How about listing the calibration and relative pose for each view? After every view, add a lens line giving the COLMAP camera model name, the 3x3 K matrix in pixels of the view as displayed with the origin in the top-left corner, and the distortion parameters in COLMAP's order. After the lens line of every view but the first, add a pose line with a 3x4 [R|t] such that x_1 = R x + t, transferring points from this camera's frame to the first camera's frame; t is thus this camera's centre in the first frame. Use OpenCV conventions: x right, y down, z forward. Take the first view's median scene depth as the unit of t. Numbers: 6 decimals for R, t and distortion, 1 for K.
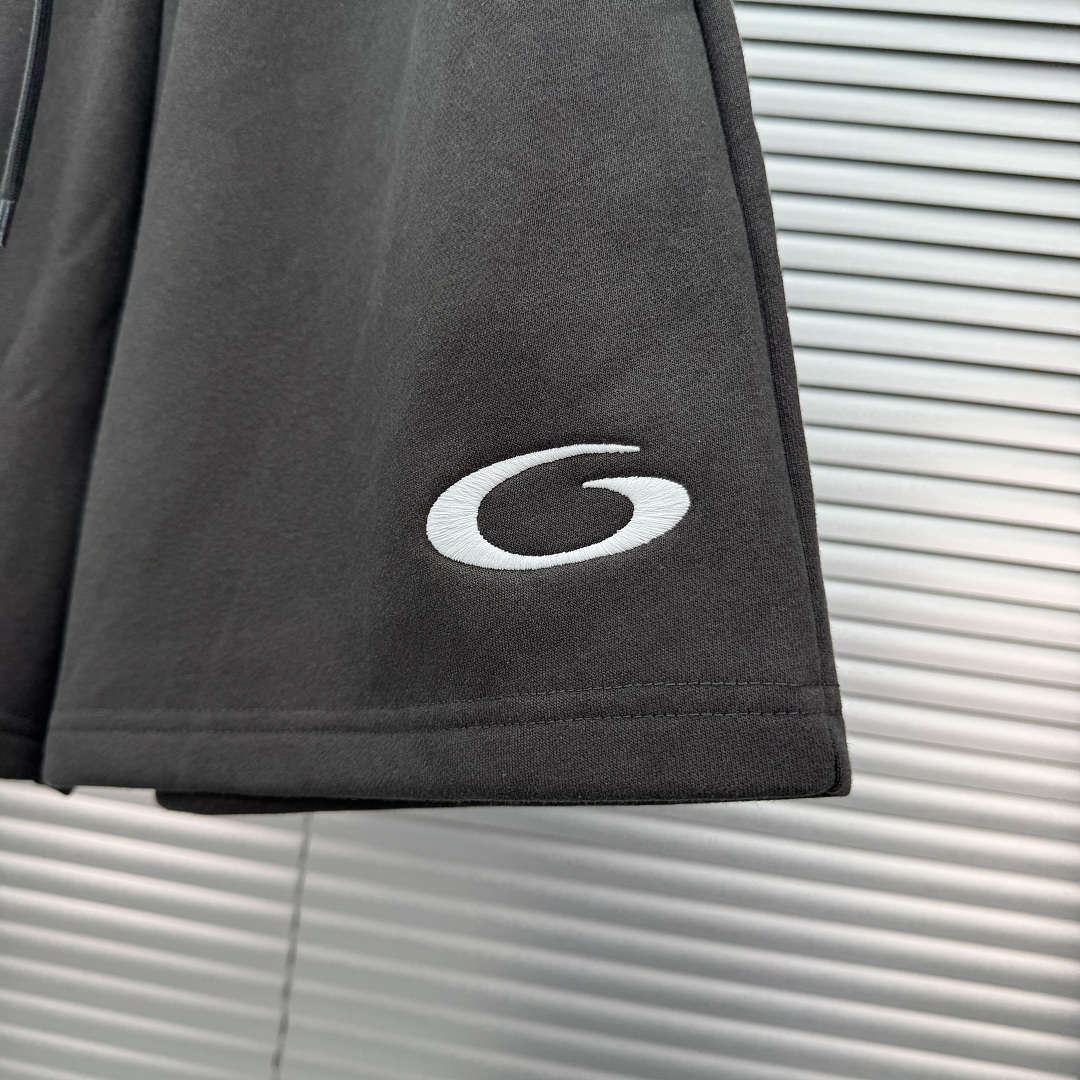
lens RADIAL K [[951.4, 0, 540.0], [0, 951.4, 540.0], [0, 0, 1]] dist [0.167833, -0.429424]
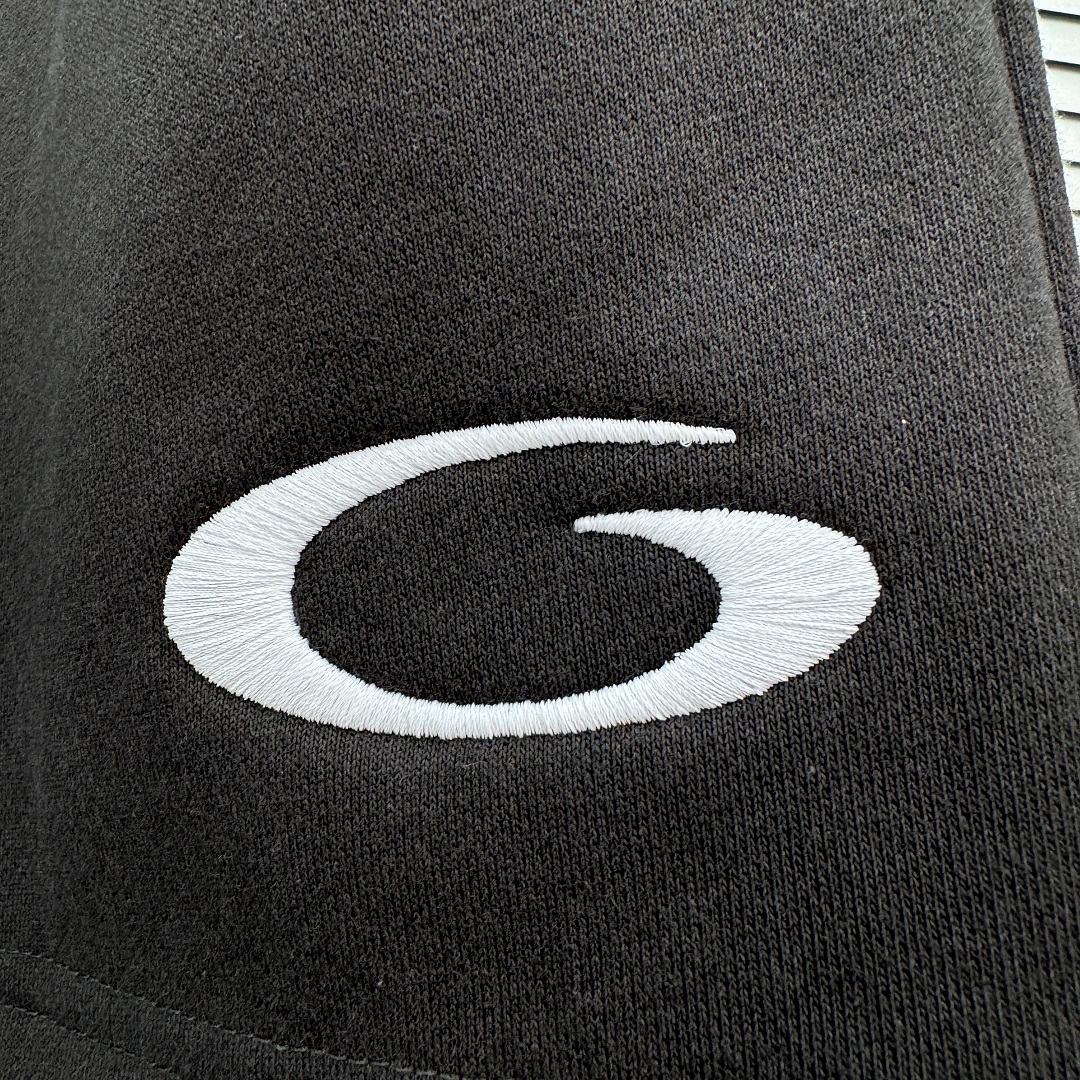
lens RADIAL K [[1232.0, 0, 540.0], [0, 1232.0, 540.0], [0, 0, 1]] dist [-0.002841, 0.006993]
pose [[0.989684, -0.010682, 0.142870, -0.039860], [0.000861, 0.997642, 0.068631, -0.086075], [-0.143266, -0.067800, 0.987359, 0.519573]]
